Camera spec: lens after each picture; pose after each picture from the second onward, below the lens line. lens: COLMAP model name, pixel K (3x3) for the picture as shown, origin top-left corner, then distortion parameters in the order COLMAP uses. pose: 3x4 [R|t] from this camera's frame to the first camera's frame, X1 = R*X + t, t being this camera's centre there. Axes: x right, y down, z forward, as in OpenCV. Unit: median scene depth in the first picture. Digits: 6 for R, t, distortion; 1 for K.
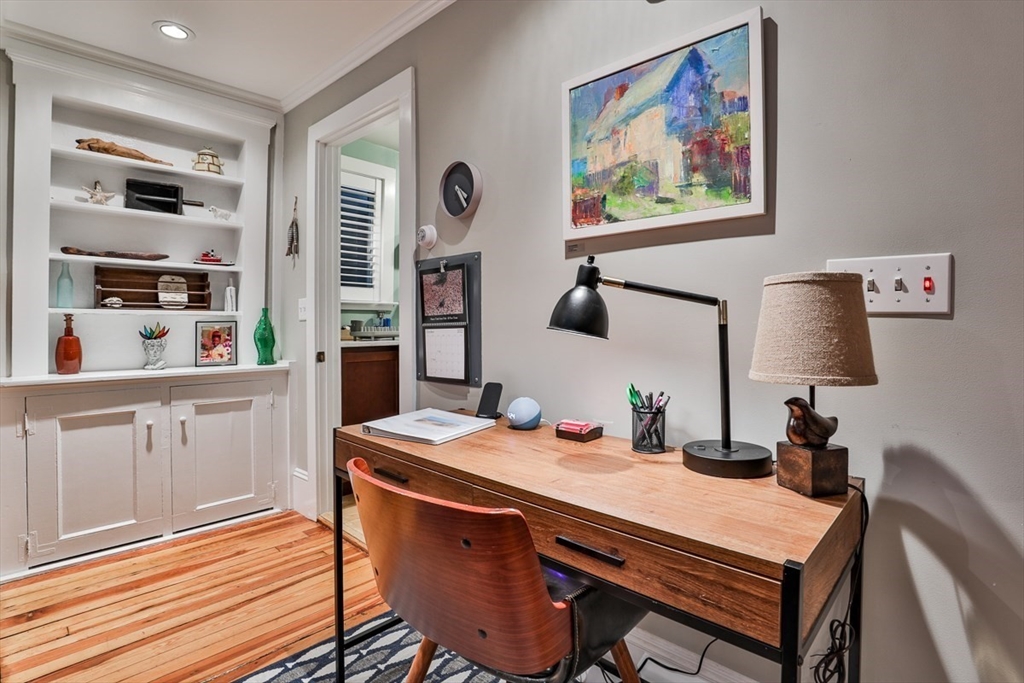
lens RADIAL K [[505.5, 0, 528.6], [0, 505.5, 324.7], [0, 0, 1]] dist [-0.048219, 0.014557]
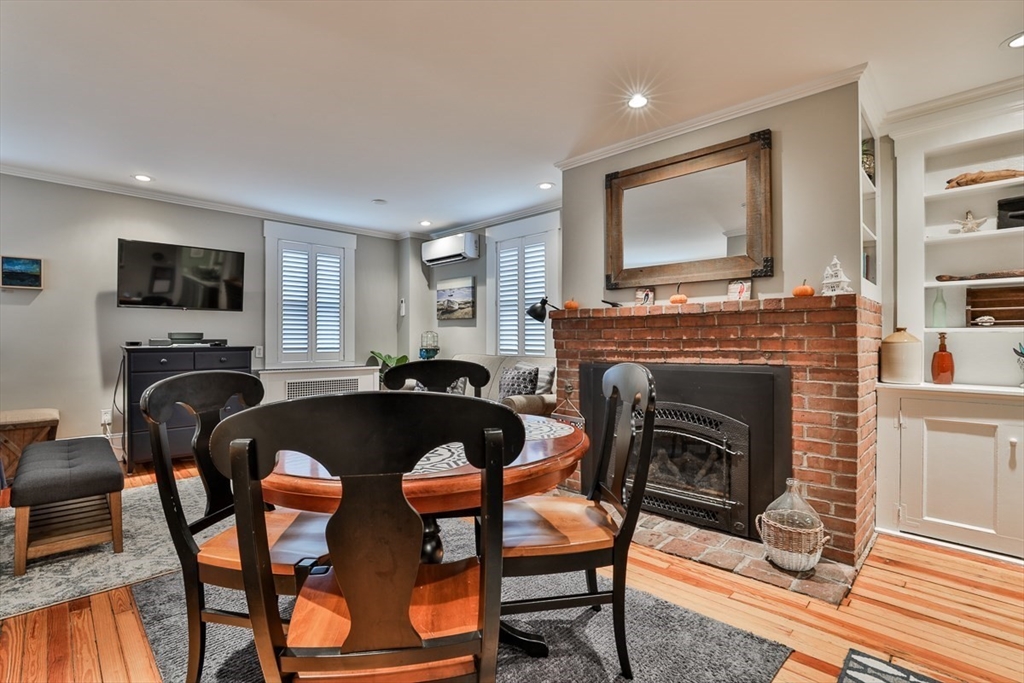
lens RADIAL K [[481.0, 0, 503.3], [0, 481.0, 338.5], [0, 0, 1]] dist [-0.051315, 0.014528]
pose [[-0.062339, -0.001968, -0.998053, 0.364060], [-0.003585, 0.999992, -0.001748, -0.003310], [0.998049, 0.003469, -0.062346, 0.040003]]
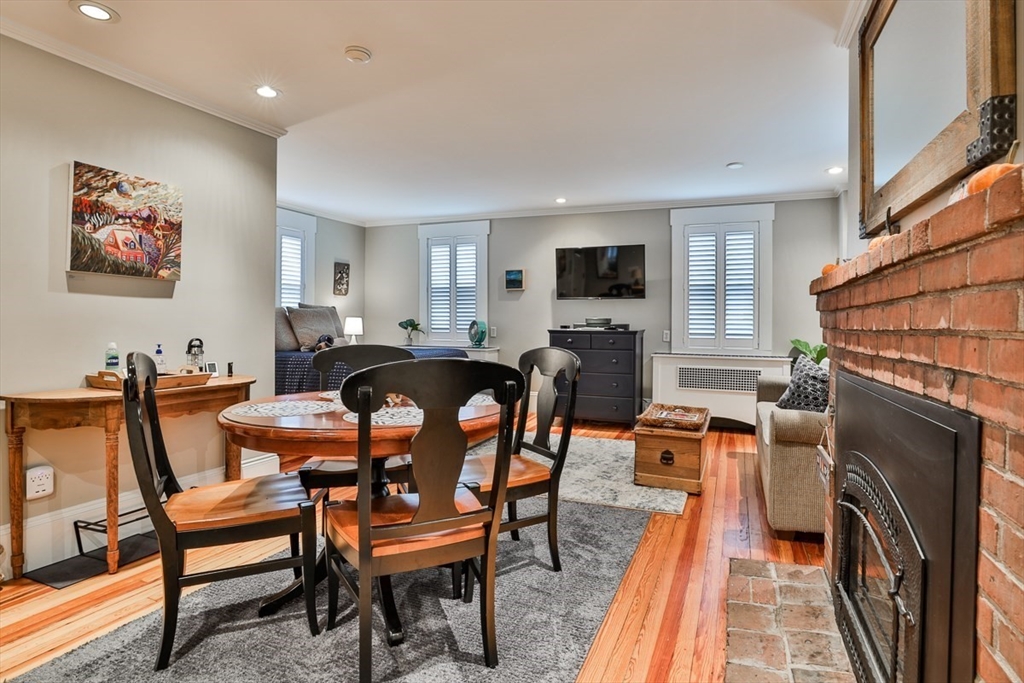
lens RADIAL K [[505.5, 0, 528.6], [0, 505.5, 324.7], [0, 0, 1]] dist [-0.048219, 0.014557]
pose [[-0.941903, -0.003615, -0.335867, -0.633104], [-0.007212, 0.999929, 0.009464, -0.021298], [0.335809, 0.011337, -0.941862, 1.250559]]
